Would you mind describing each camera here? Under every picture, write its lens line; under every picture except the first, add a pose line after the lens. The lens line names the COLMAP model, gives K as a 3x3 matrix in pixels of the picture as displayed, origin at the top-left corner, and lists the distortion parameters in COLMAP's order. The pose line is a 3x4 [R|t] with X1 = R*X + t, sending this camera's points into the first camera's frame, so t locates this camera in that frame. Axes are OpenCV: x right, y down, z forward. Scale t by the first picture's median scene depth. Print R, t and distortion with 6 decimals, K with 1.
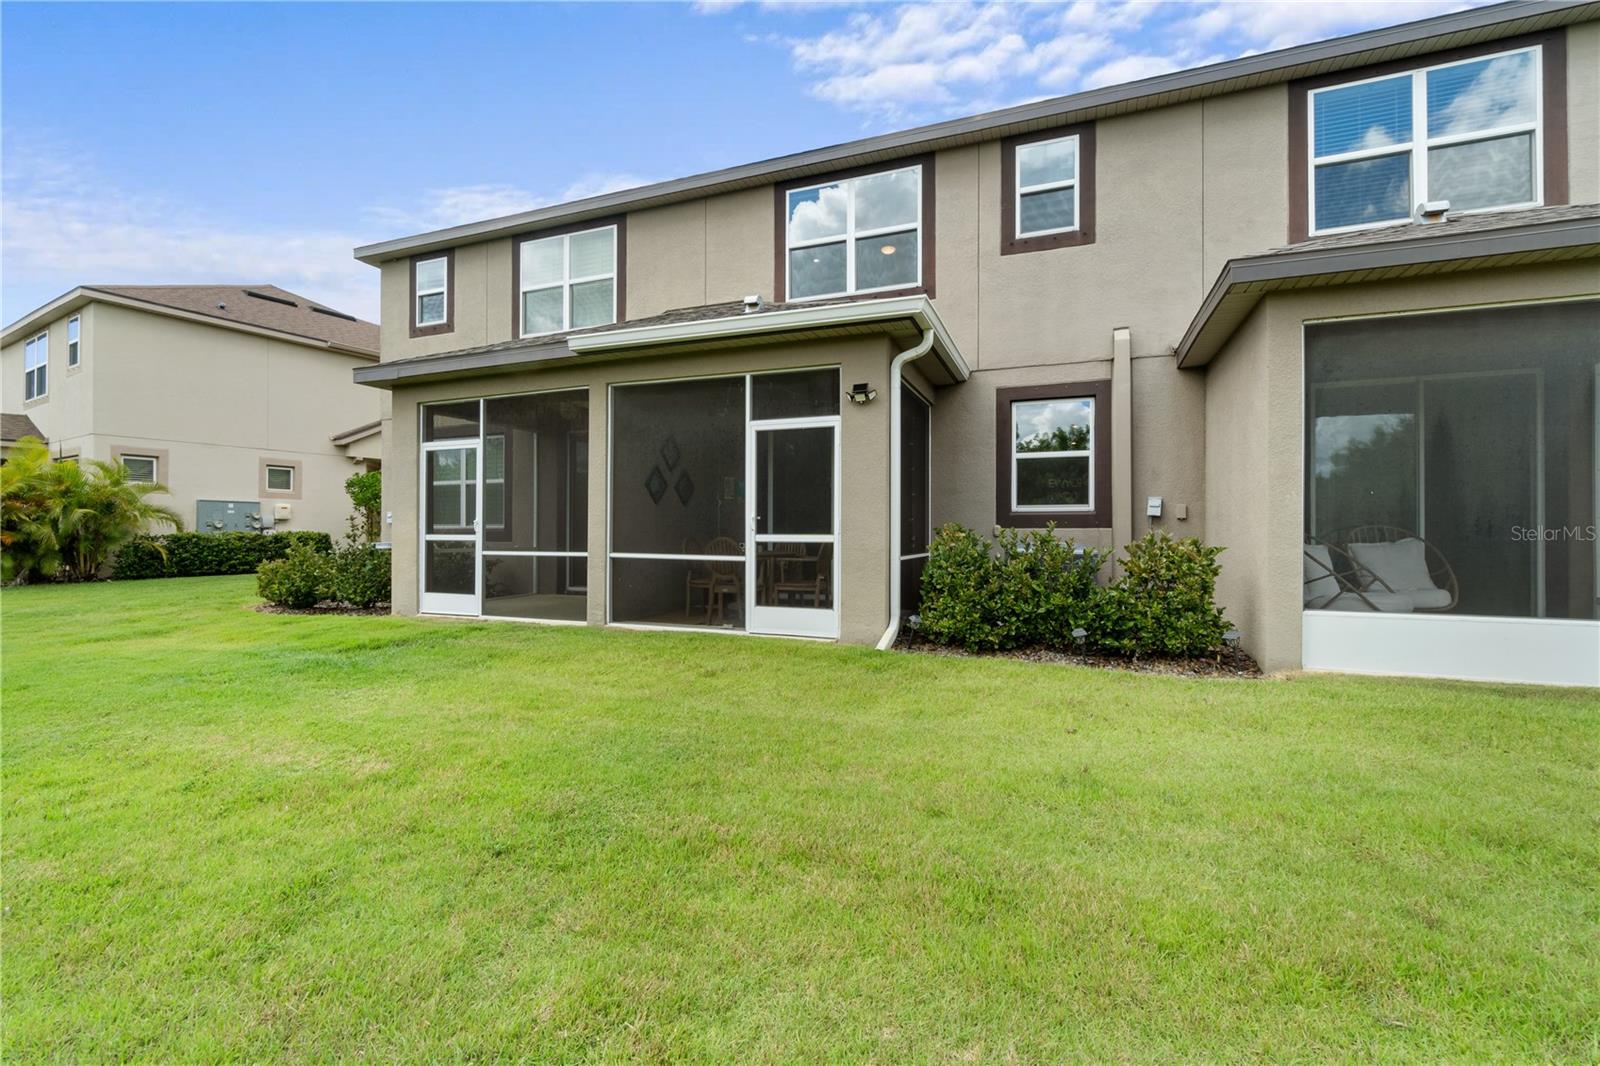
lens RADIAL K [[695.6, 0, 814.7], [0, 695.6, 522.7], [0, 0, 1]] dist [-0.005254, 0.001224]
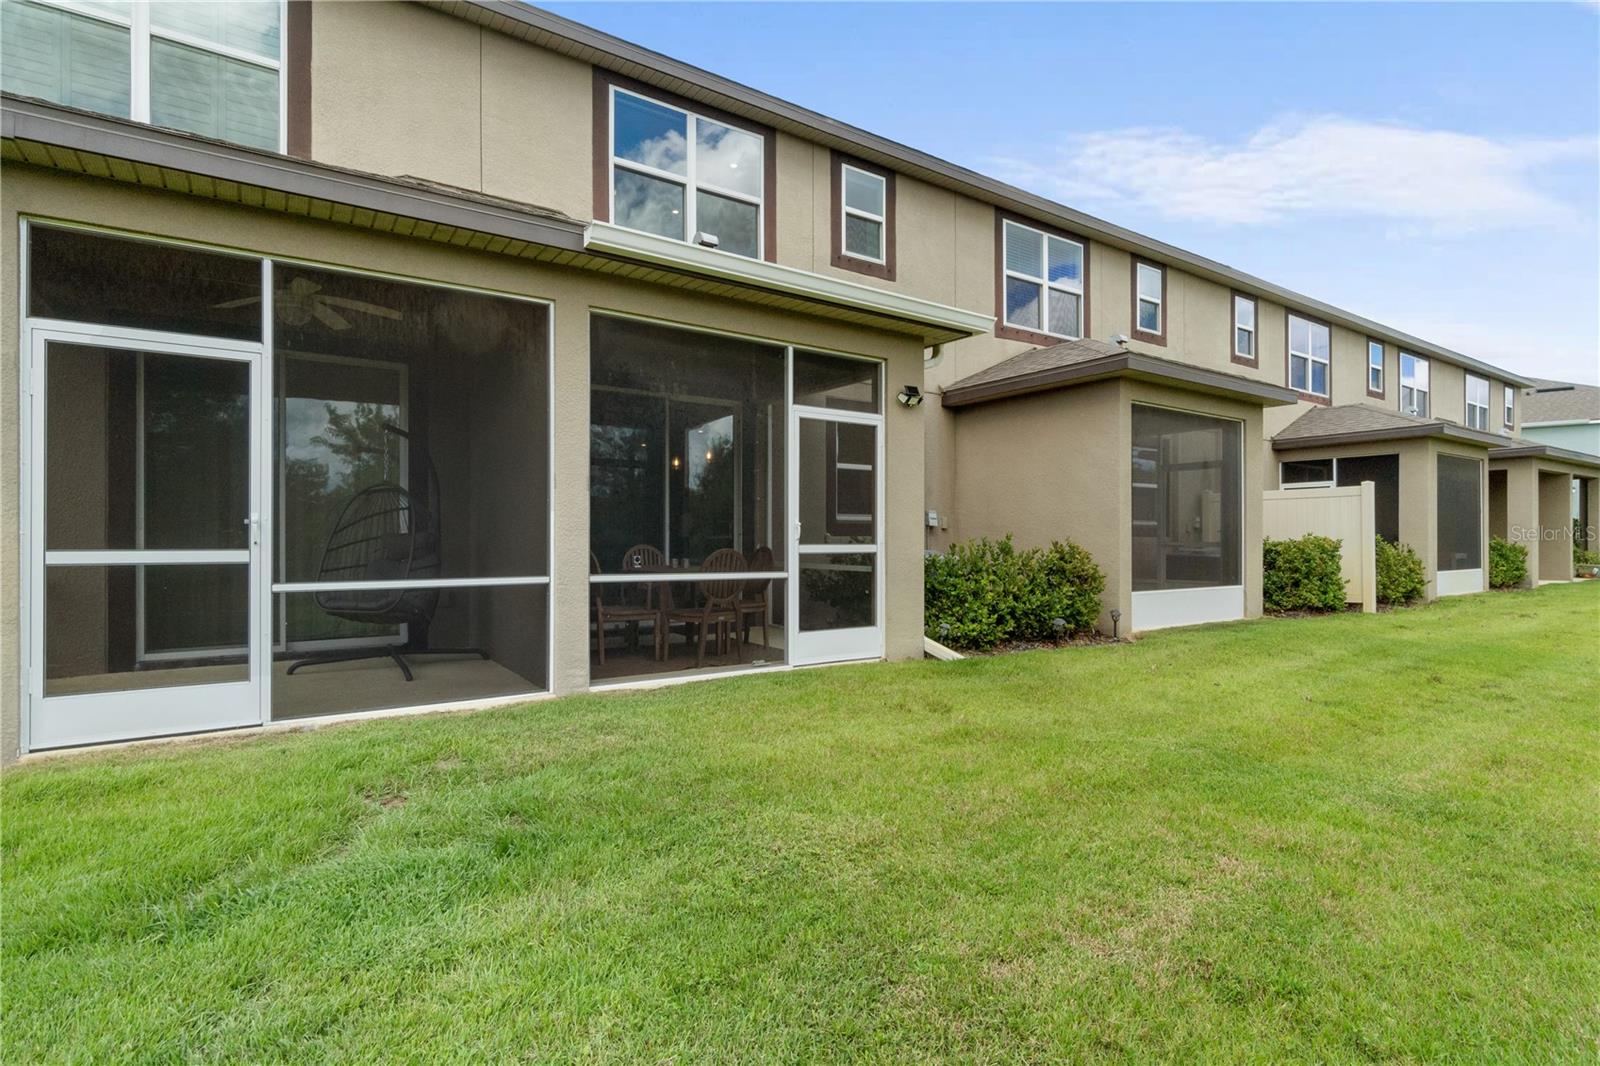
lens RADIAL K [[744.7, 0, 814.6], [0, 744.7, 543.9], [0, 0, 1]] dist [-0.014523, 0.003959]
pose [[0.583810, -0.010281, 0.811826, -0.779748], [-0.011964, 0.999702, 0.021264, -0.003227], [-0.811802, -0.022127, 0.583513, 0.472322]]
